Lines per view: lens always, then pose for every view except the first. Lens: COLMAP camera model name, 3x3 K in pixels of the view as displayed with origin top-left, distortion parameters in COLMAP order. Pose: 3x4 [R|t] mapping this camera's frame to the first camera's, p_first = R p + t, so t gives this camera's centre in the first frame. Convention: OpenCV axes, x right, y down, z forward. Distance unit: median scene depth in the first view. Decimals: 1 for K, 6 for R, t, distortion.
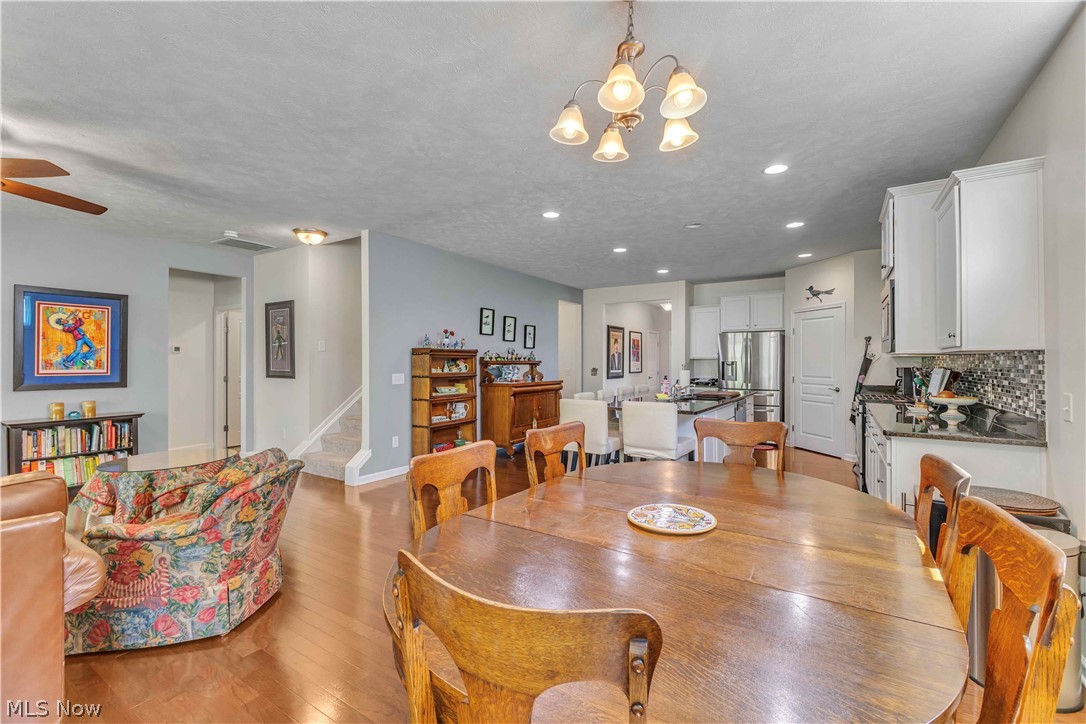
lens RADIAL K [[473.4, 0, 543.7], [0, 473.4, 358.0], [0, 0, 1]] dist [0.013577, -0.002613]
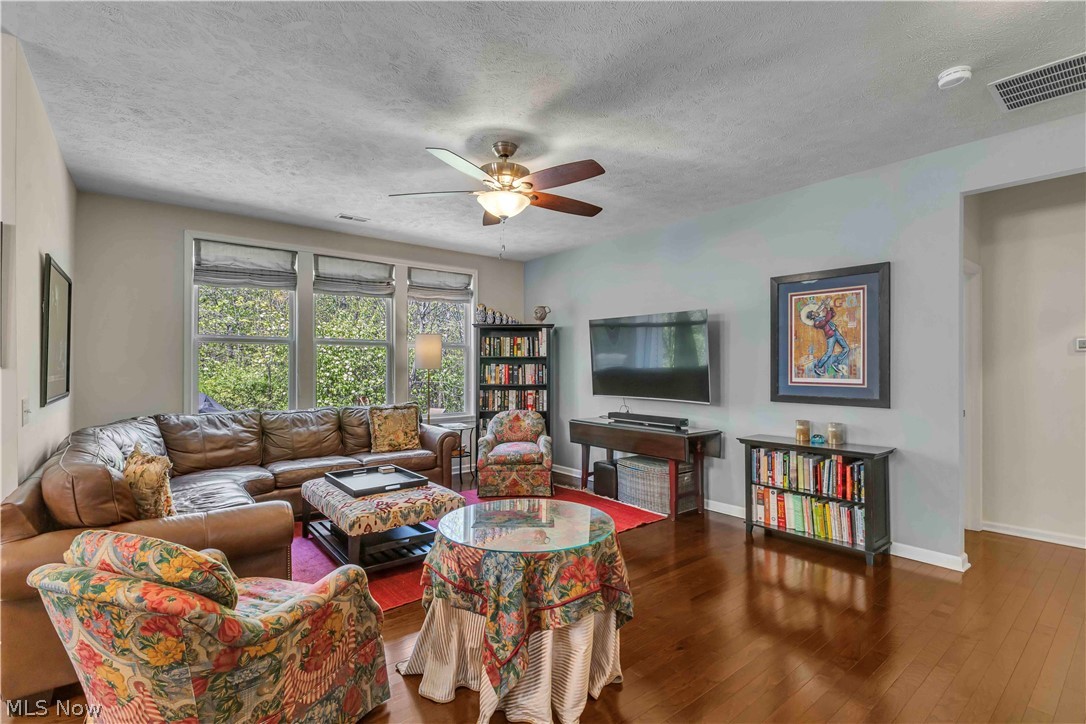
lens RADIAL K [[507.0, 0, 543.8], [0, 507.0, 367.4], [0, 0, 1]] dist [-0.003936, -0.001190]
pose [[-0.333343, -0.000042, -0.942806, -0.073256], [0.003255, 0.999994, -0.001196, 0.004948], [0.942800, -0.003467, -0.333341, 0.606742]]
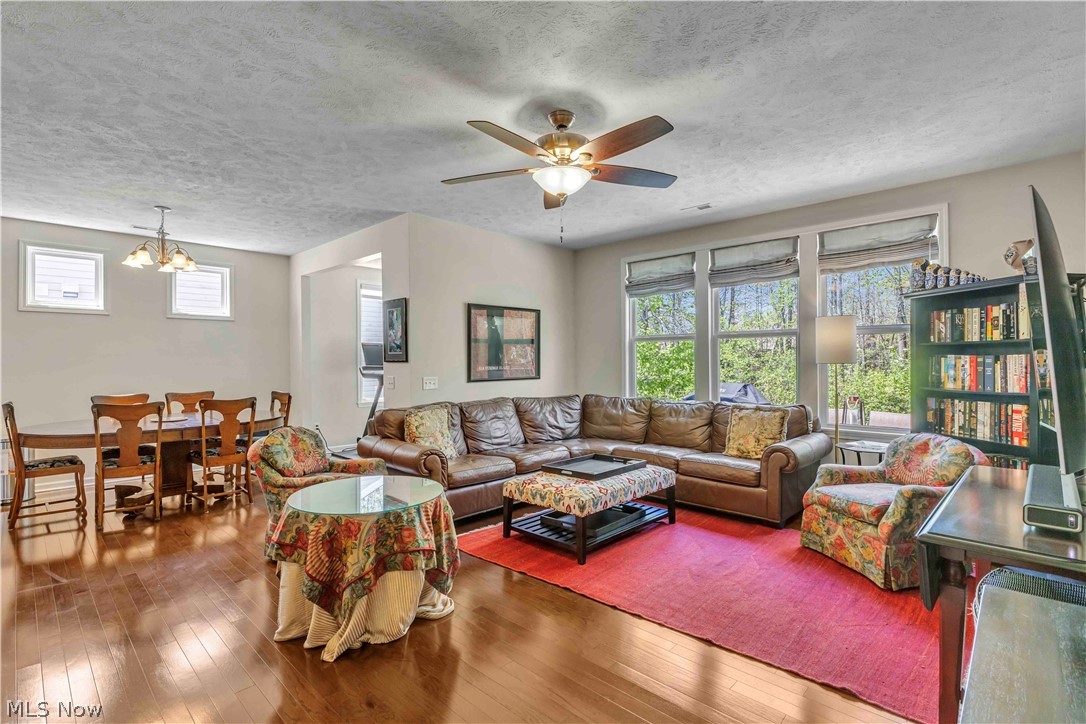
lens RADIAL K [[512.9, 0, 544.3], [0, 512.9, 362.8], [0, 0, 1]] dist [-0.006808, 0.001207]
pose [[-0.976820, 0.001834, 0.214053, -0.606632], [0.001378, 0.999996, -0.002277, 0.006334], [-0.214057, -0.001930, -0.976819, 0.848314]]
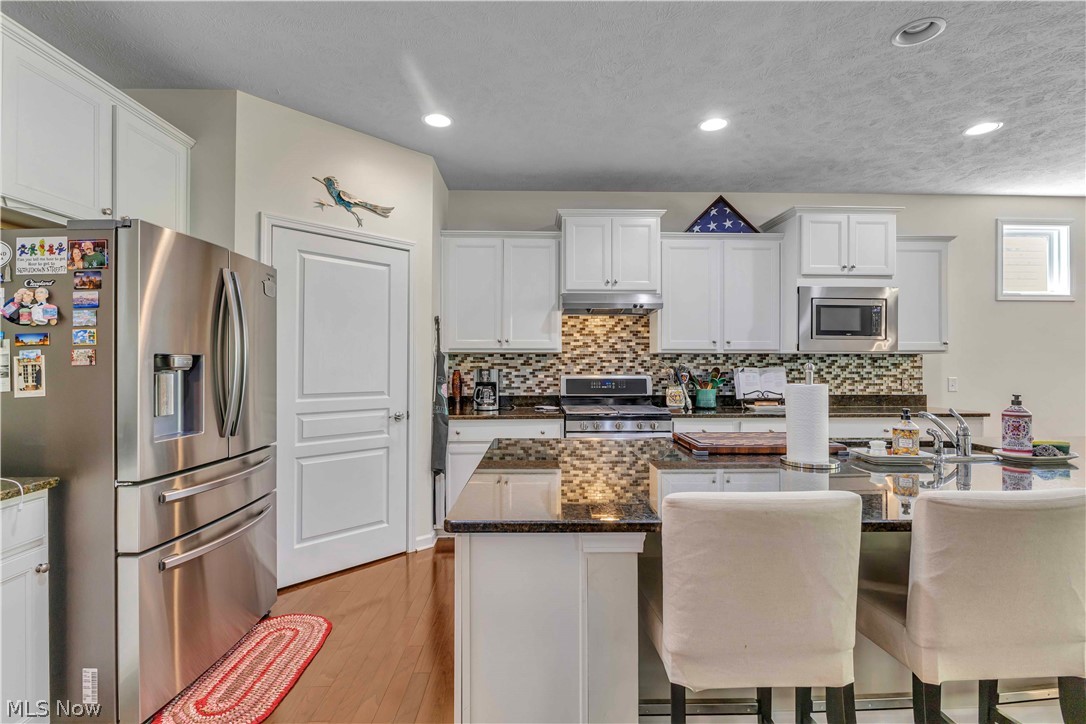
lens RADIAL K [[507.0, 0, 542.1], [0, 507.0, 362.5], [0, 0, 1]] dist [-0.003936, -0.001190]
pose [[-0.547733, 0.001376, 0.836652, 0.093992], [-0.006657, 0.999960, -0.006003, 0.012260], [-0.836627, -0.008858, -0.547702, 1.113587]]
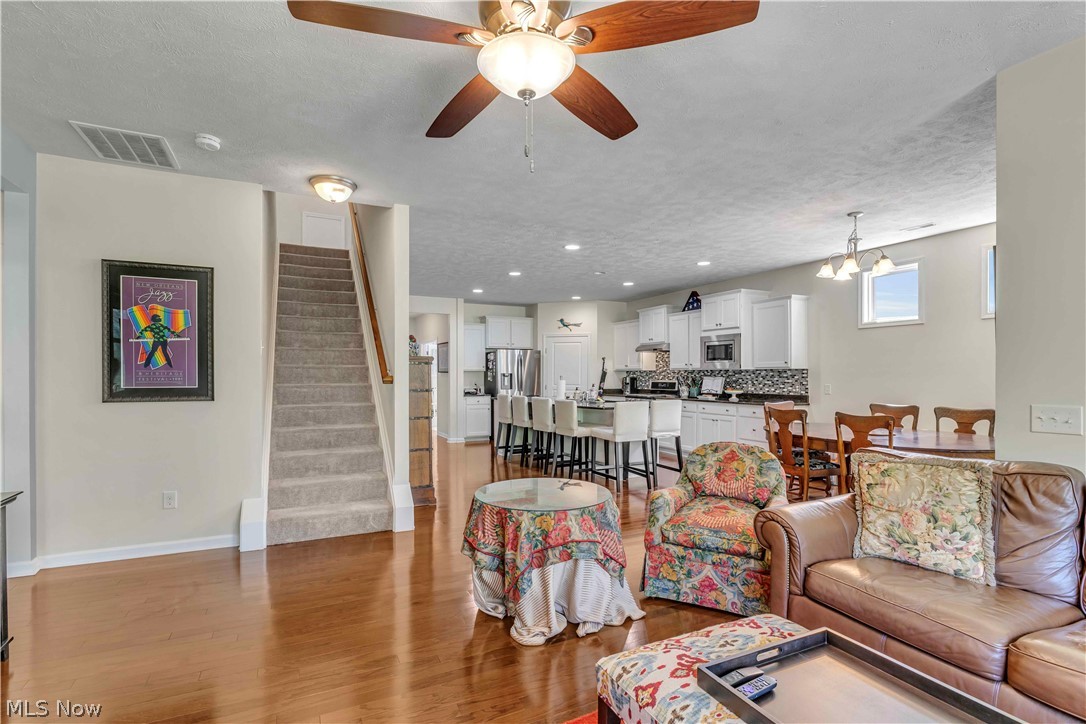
lens RADIAL K [[512.9, 0, 536.1], [0, 512.9, 370.4], [0, 0, 1]] dist [-0.006808, 0.001207]
pose [[0.538956, 0.007959, 0.842296, -0.746186], [-0.006599, 0.999965, -0.005227, 0.006529], [-0.842308, -0.002741, 0.538990, 0.268765]]
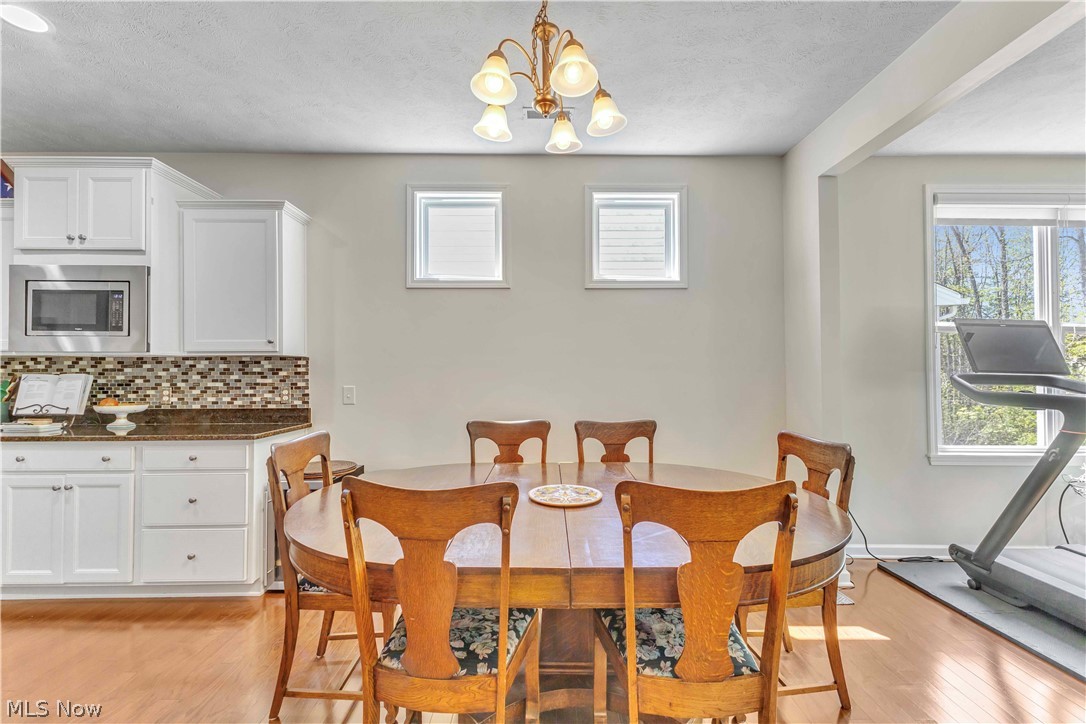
lens RADIAL K [[473.4, 0, 548.6], [0, 473.4, 367.2], [0, 0, 1]] dist [0.013577, -0.002613]
pose [[-0.538128, 0.014128, 0.842745, -0.162340], [-0.003467, 0.999814, -0.018975, 0.013221], [-0.842856, -0.013133, -0.537979, 0.412116]]
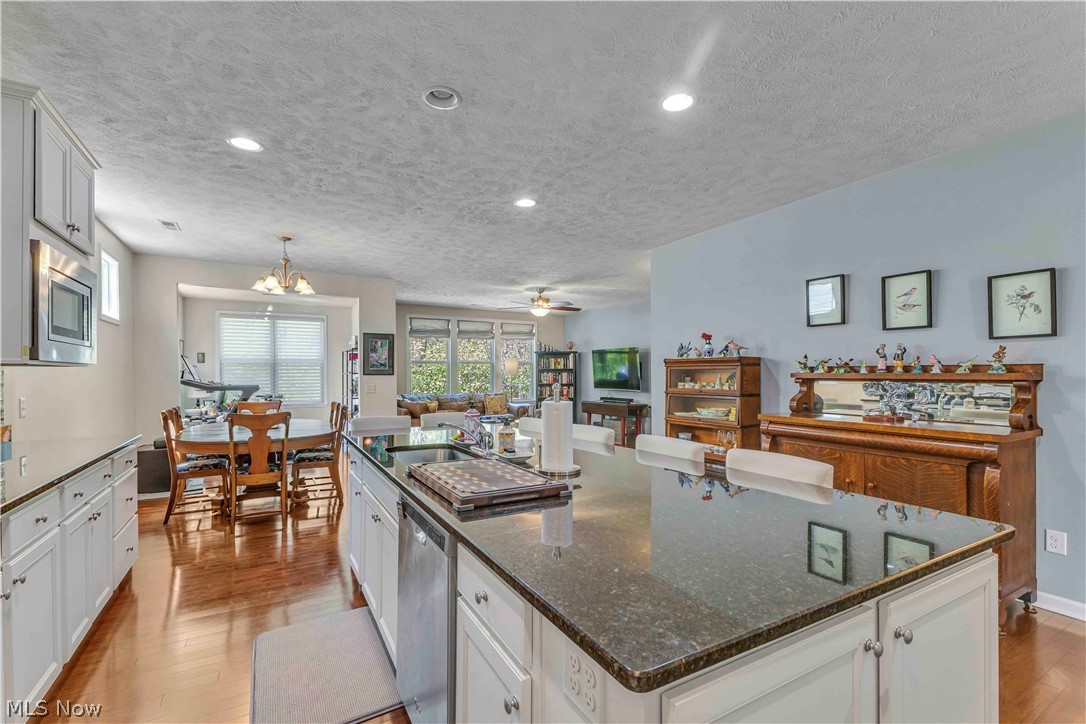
lens RADIAL K [[473.4, 0, 547.1], [0, 473.4, 367.3], [0, 0, 1]] dist [0.013577, -0.002613]
pose [[-0.465912, -0.011116, -0.884761, 0.512137], [0.007081, 0.999842, -0.016291, 0.005546], [0.884803, -0.013855, -0.465760, 0.969750]]
